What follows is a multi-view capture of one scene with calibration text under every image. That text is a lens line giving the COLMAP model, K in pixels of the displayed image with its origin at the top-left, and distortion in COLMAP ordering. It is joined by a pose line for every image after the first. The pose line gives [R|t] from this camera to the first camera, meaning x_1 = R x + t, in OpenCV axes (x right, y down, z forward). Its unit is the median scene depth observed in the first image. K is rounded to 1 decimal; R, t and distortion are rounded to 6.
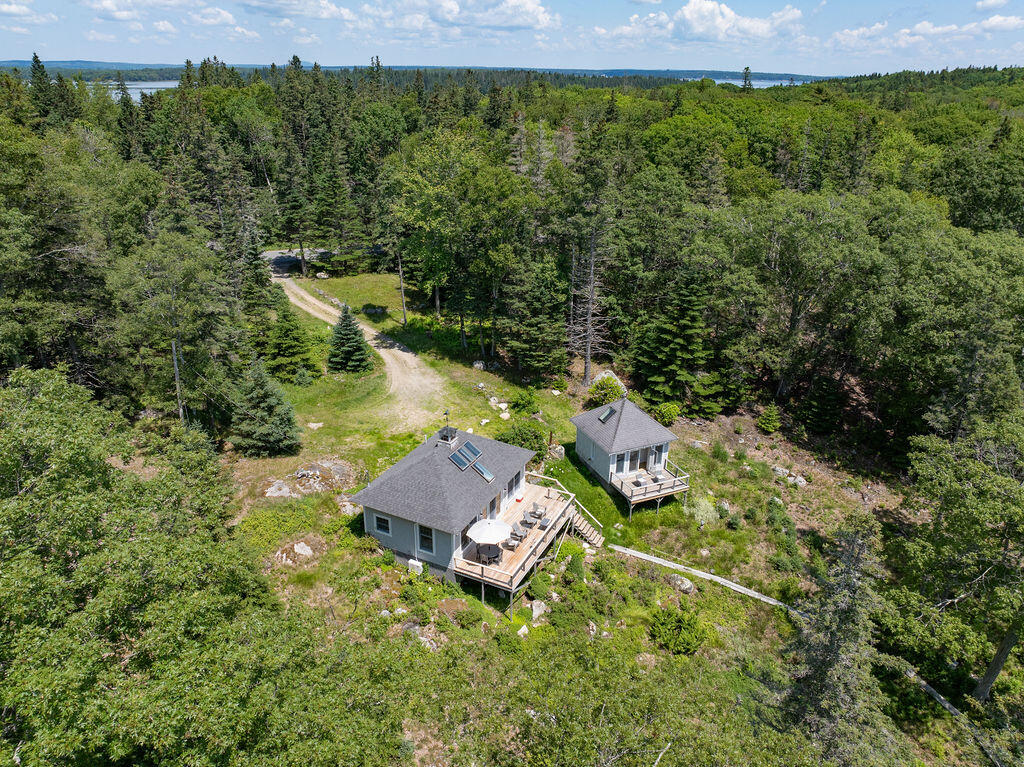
lens RADIAL K [[734.3, 0, 511.4], [0, 734.3, 386.2], [0, 0, 1]] dist [-0.029969, 0.004594]
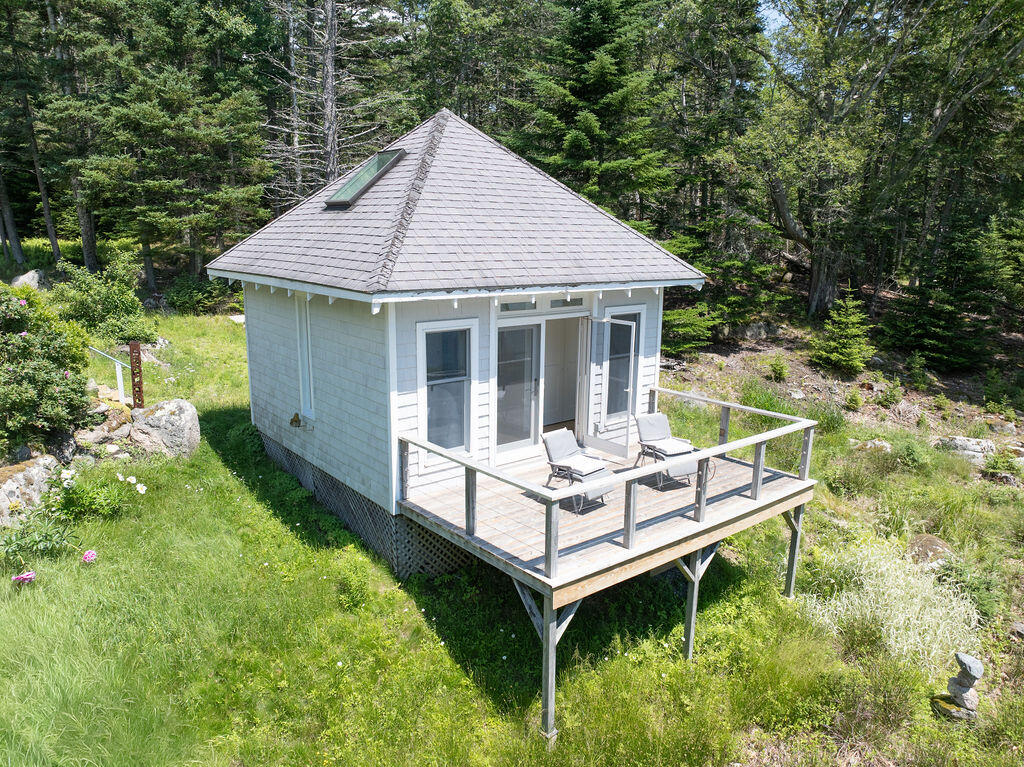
lens RADIAL K [[734.3, 0, 508.1], [0, 734.3, 383.7], [0, 0, 1]] dist [-0.029969, 0.004594]
pose [[0.967765, -0.053443, 0.246119, 0.117997], [0.100389, 0.978094, -0.182356, 0.136975], [-0.230982, 0.201185, 0.951931, 0.821581]]
